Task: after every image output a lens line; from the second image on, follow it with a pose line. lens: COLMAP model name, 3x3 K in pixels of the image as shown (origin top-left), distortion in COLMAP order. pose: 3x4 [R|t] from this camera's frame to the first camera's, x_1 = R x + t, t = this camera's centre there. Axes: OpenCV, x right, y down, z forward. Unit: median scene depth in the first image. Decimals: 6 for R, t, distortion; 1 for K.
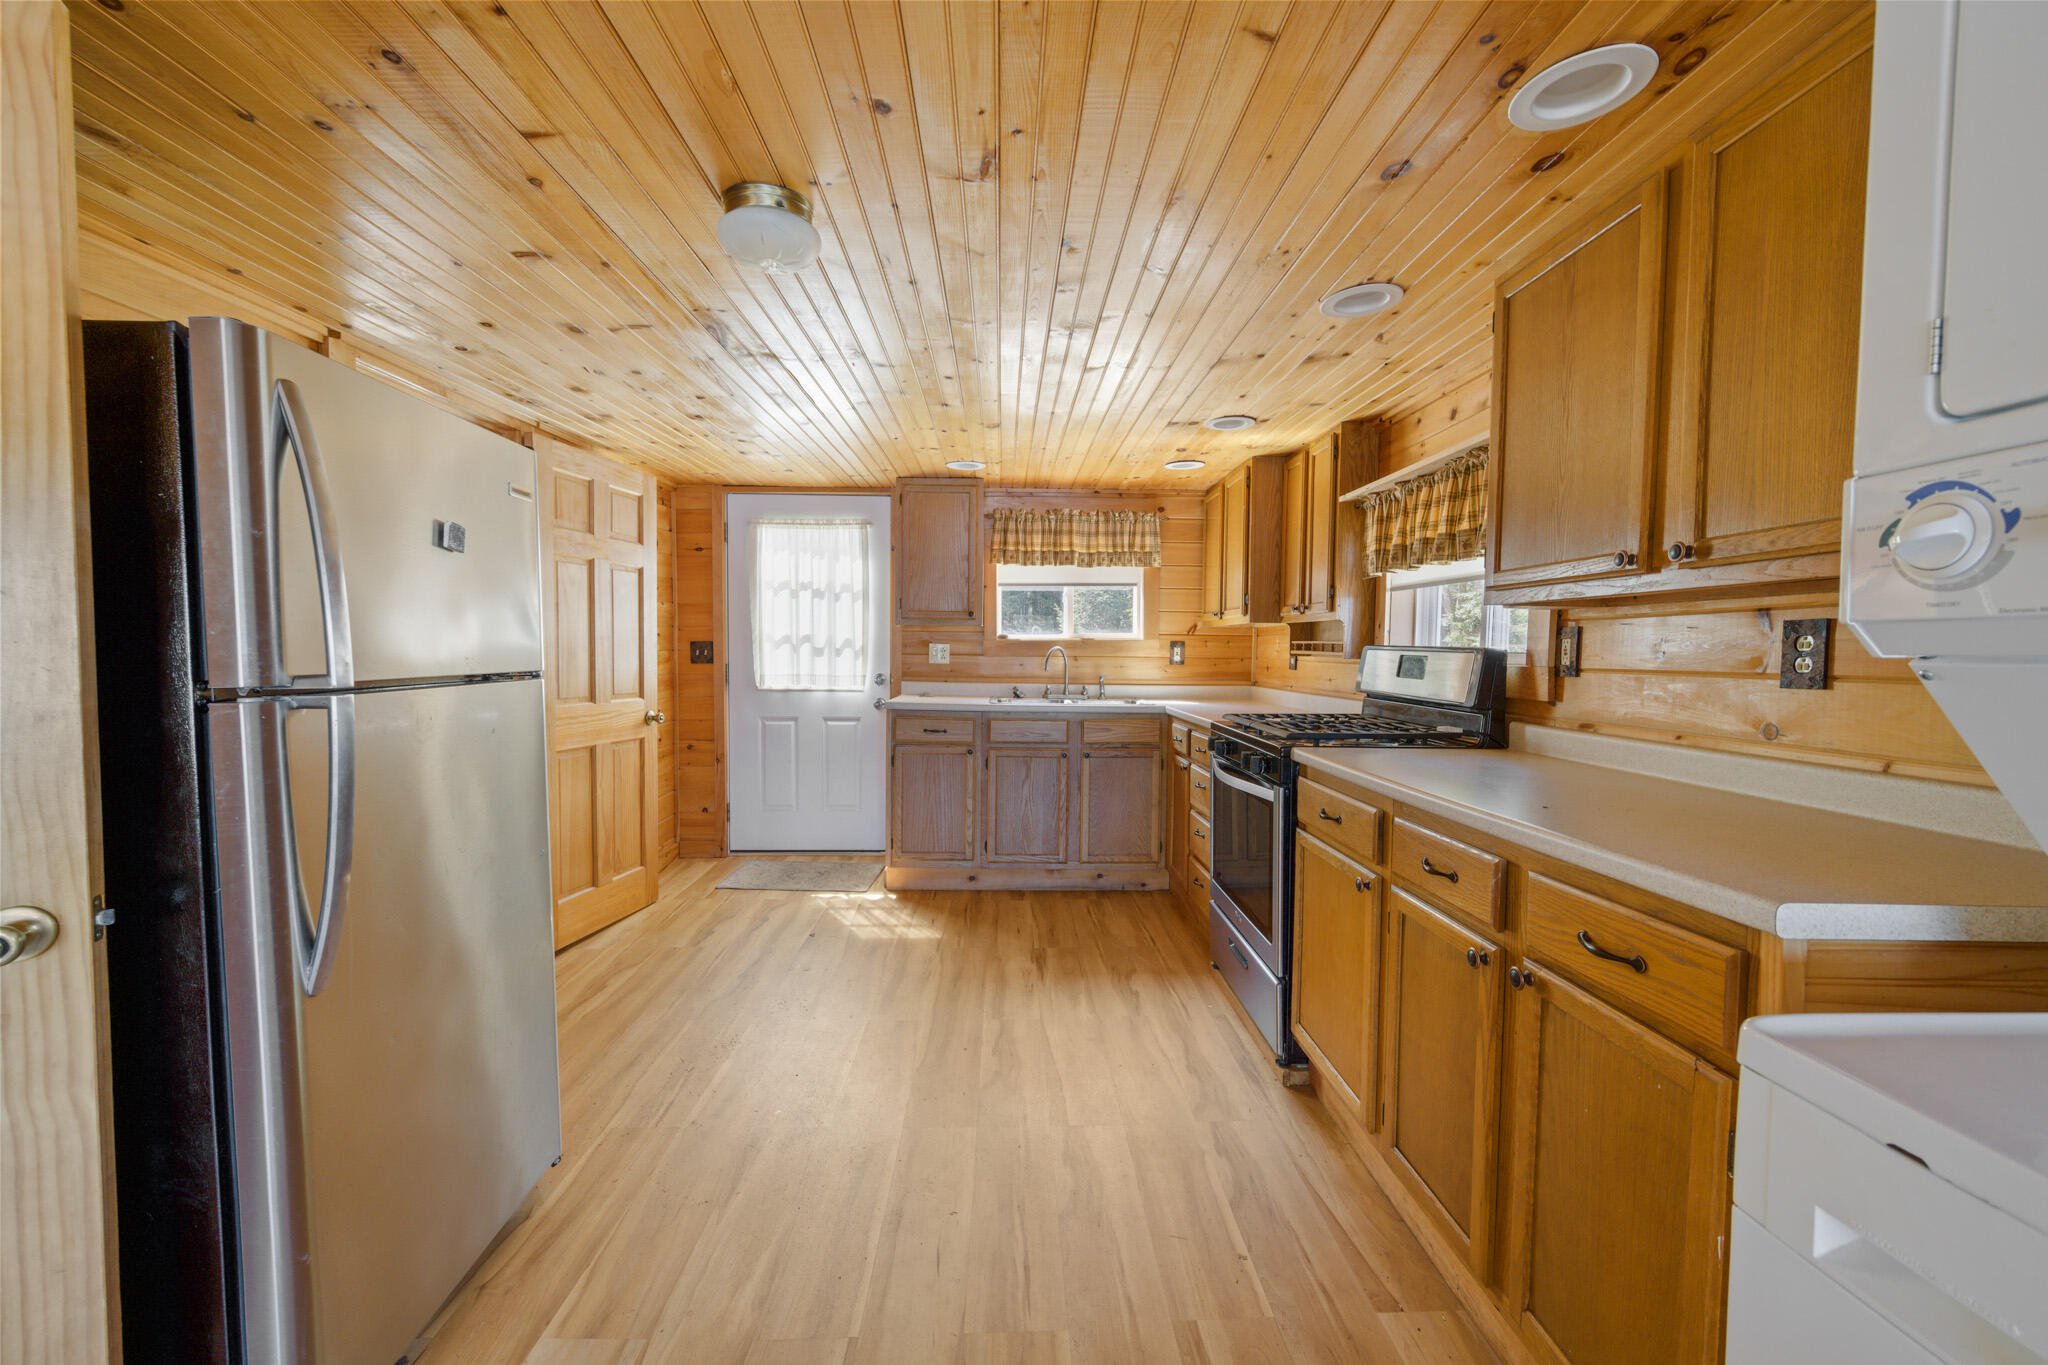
lens RADIAL K [[810.2, 0, 1033.2], [0, 810.2, 687.6], [0, 0, 1]] dist [-0.001222, -0.000061]
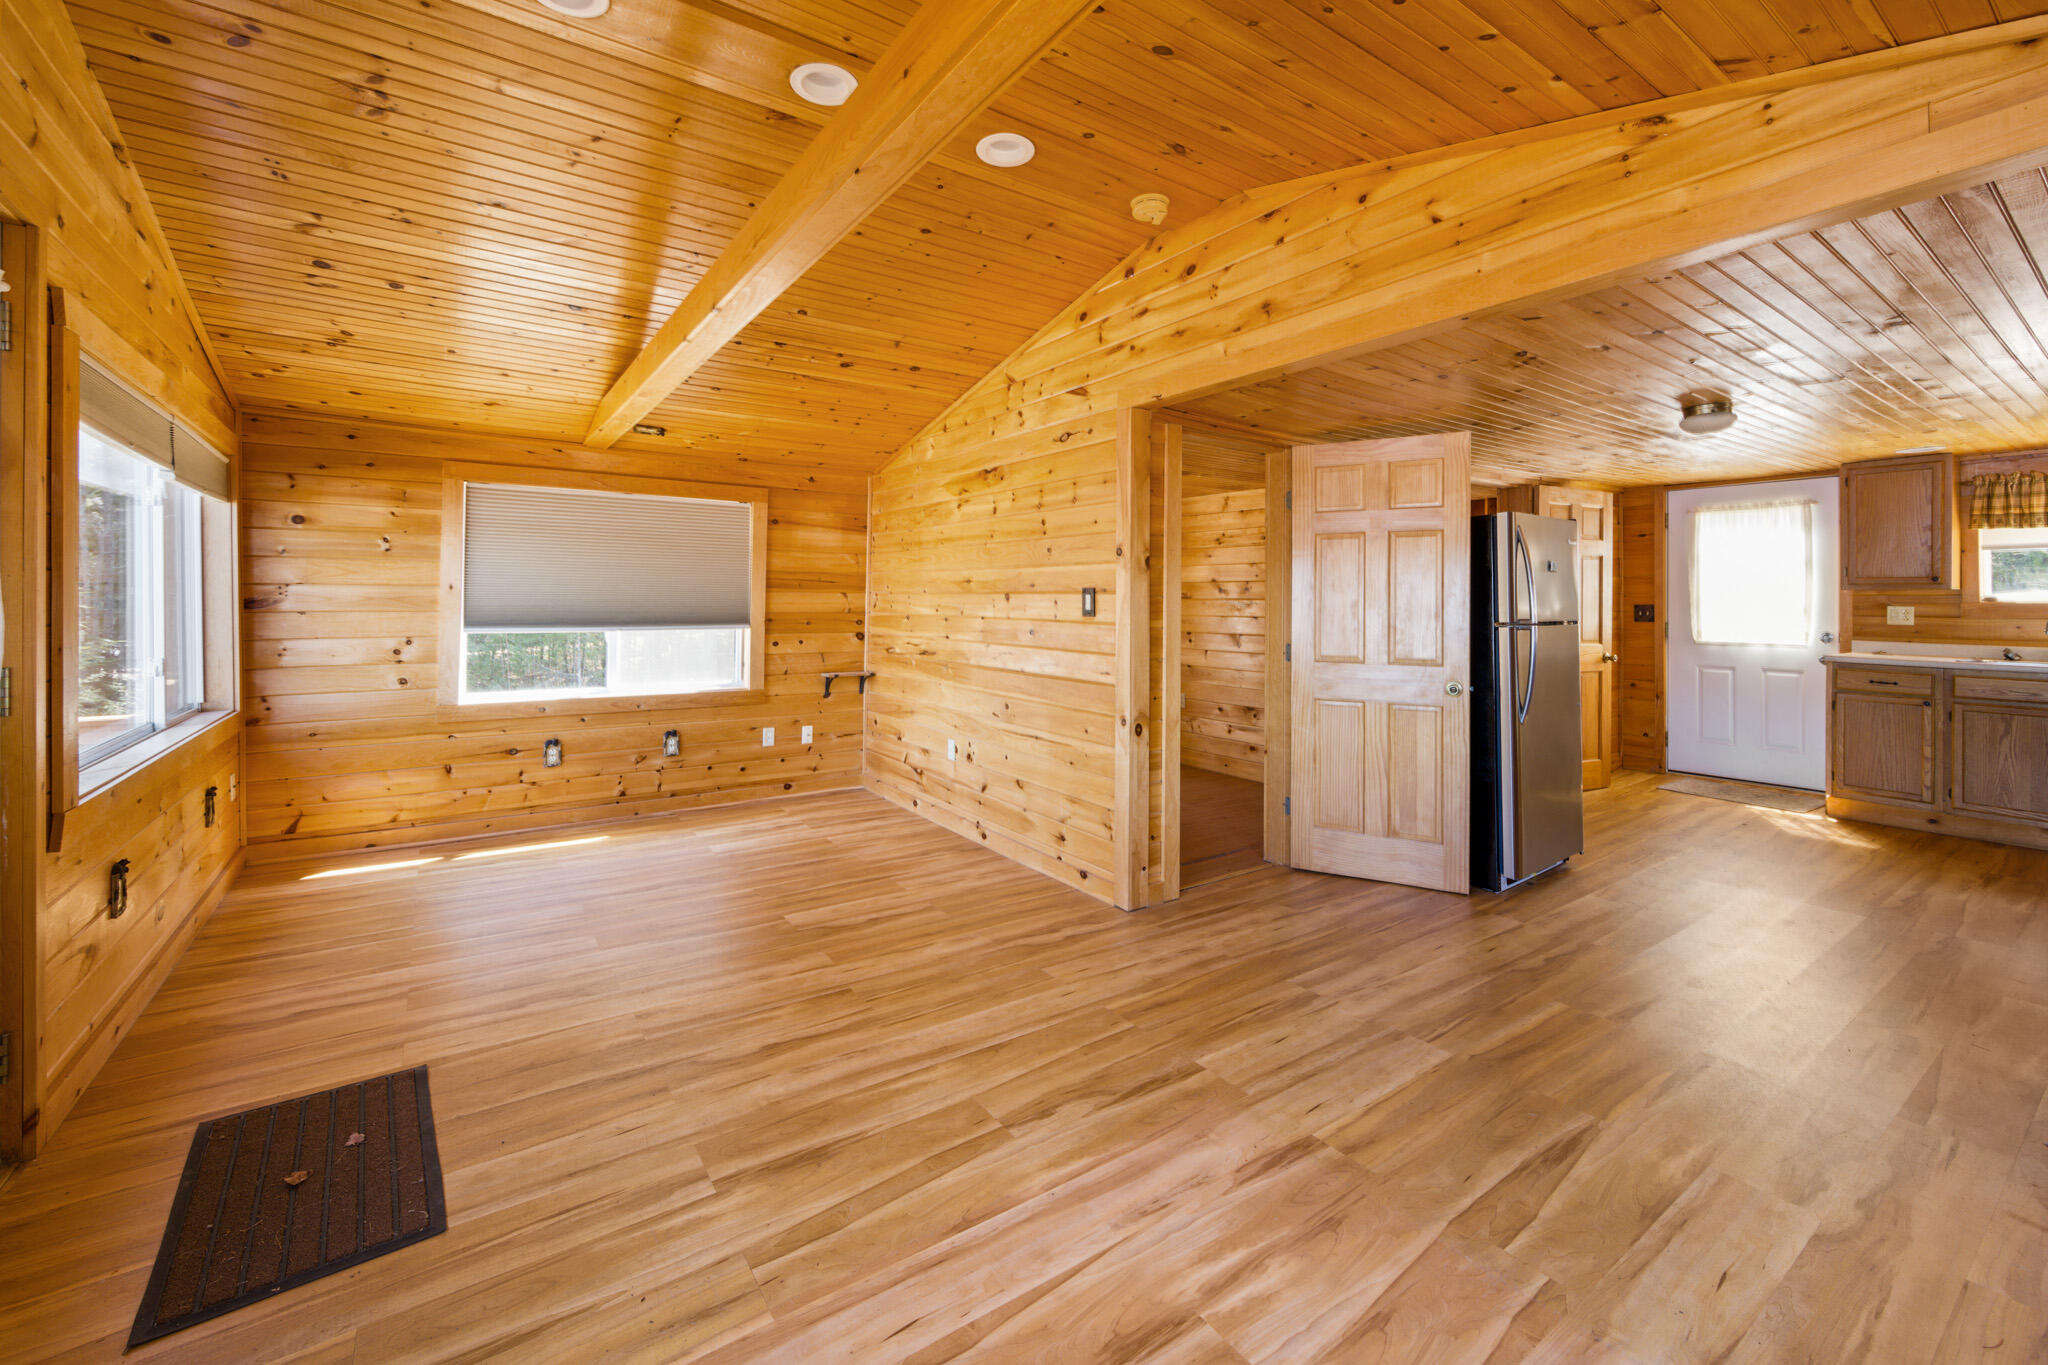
lens RADIAL K [[841.0, 0, 1024.1], [0, 841.0, 596.9], [0, 0, 1]] dist [-0.000571, -0.000200]
pose [[0.541908, -0.012199, -0.840349, 0.220353], [-0.041048, 0.998317, -0.040963, 0.031189], [0.839435, 0.056693, 0.540495, -0.668887]]
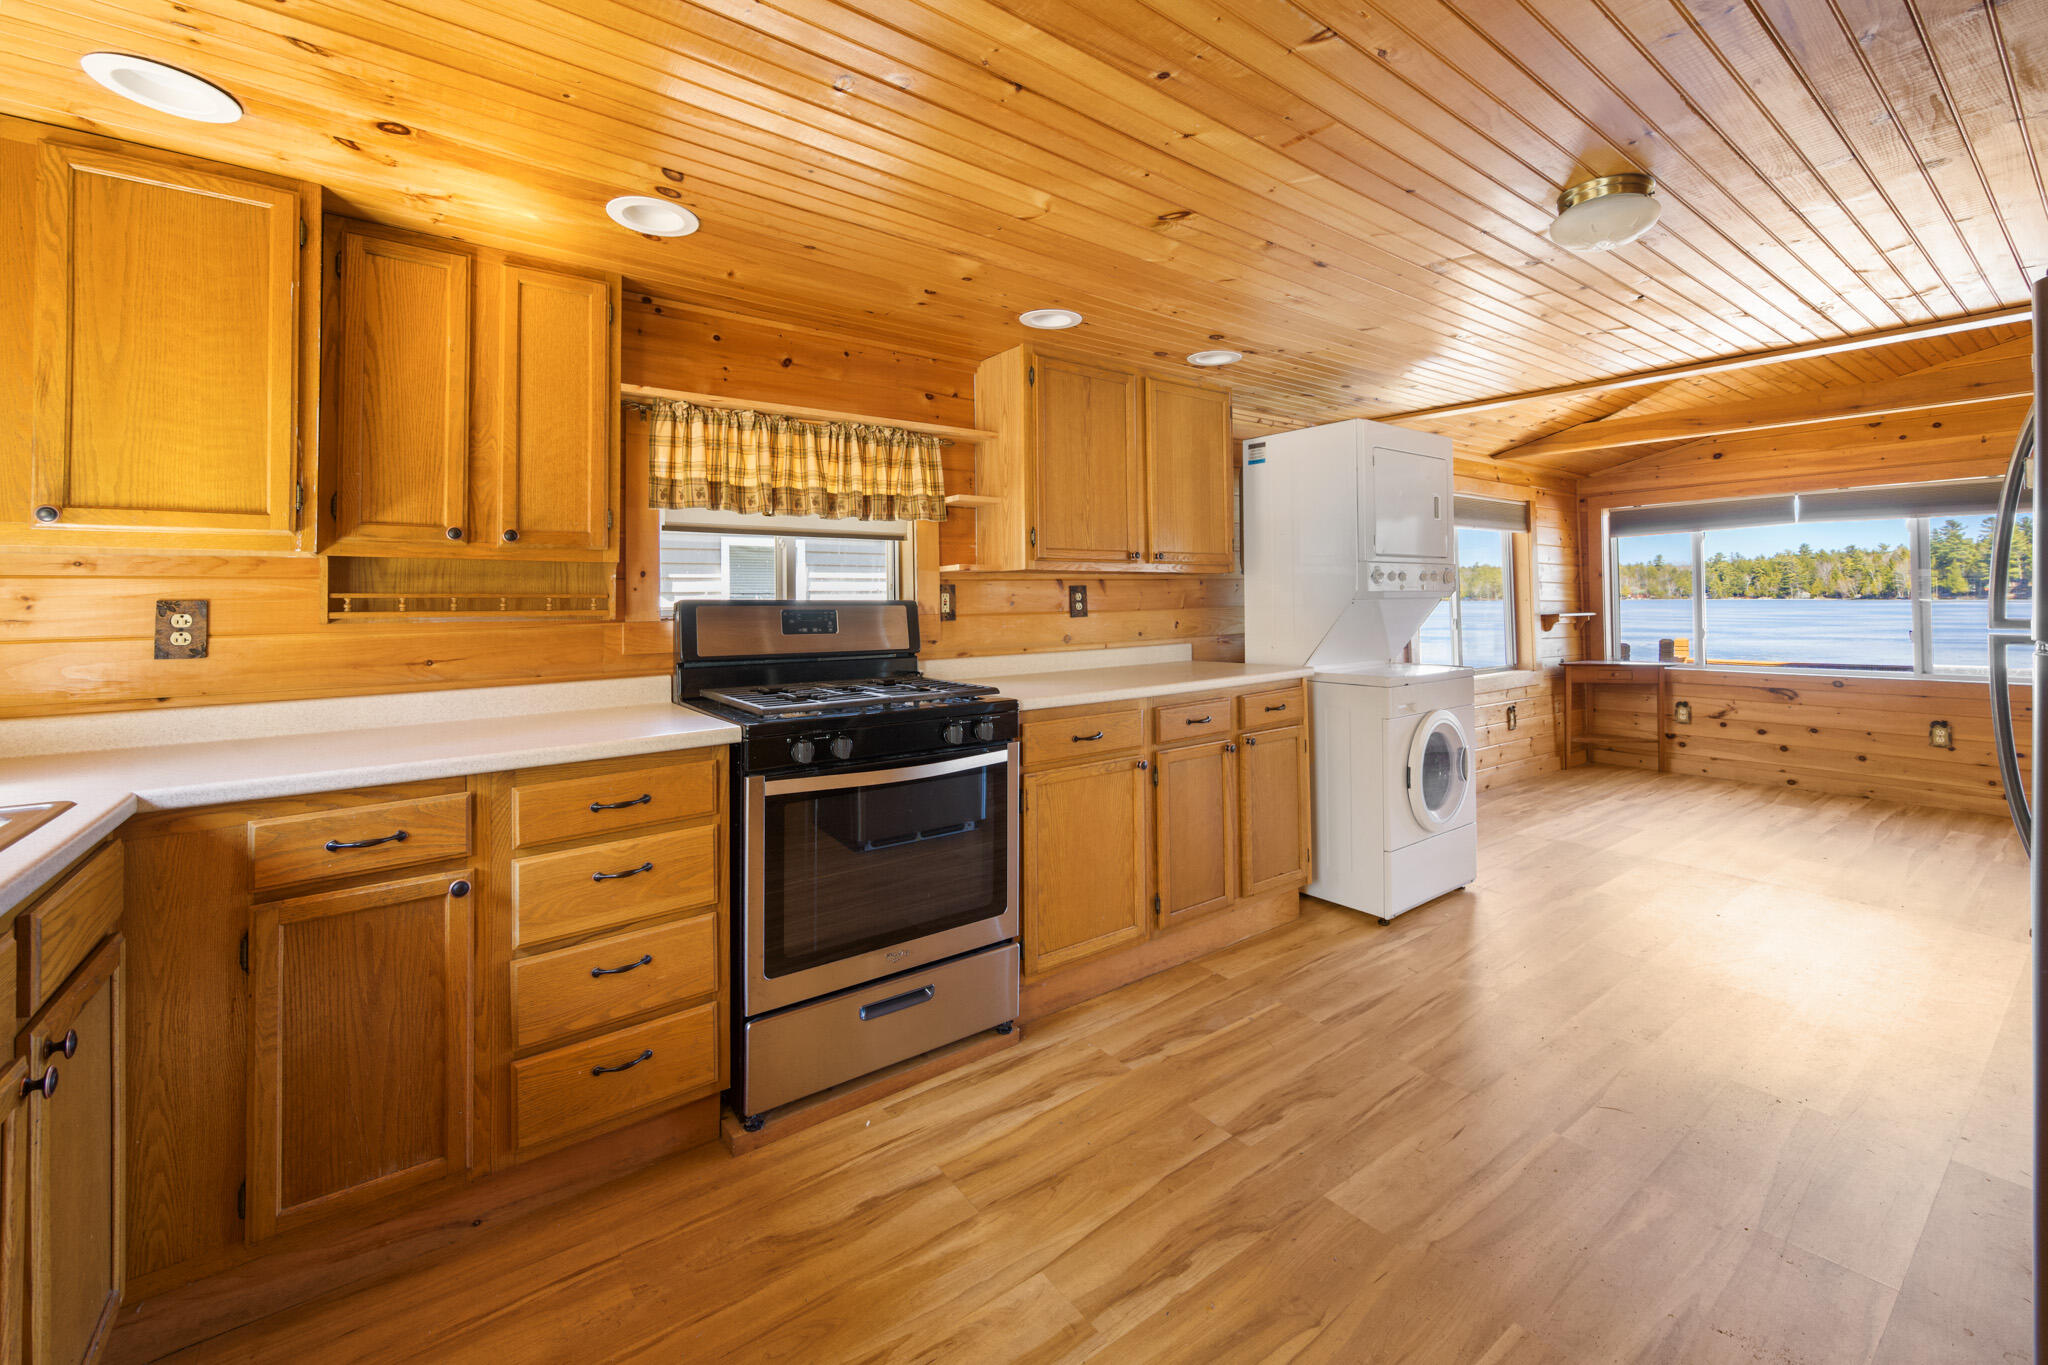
lens RADIAL K [[844.3, 0, 1030.6], [0, 844.3, 588.4], [0, 0, 1]] dist [0.000774, -0.000099]
pose [[-0.569377, 0.006378, 0.822052, -0.312081], [0.044997, 0.998713, 0.023417, -0.049517], [-0.820844, 0.050323, -0.568931, 0.875172]]
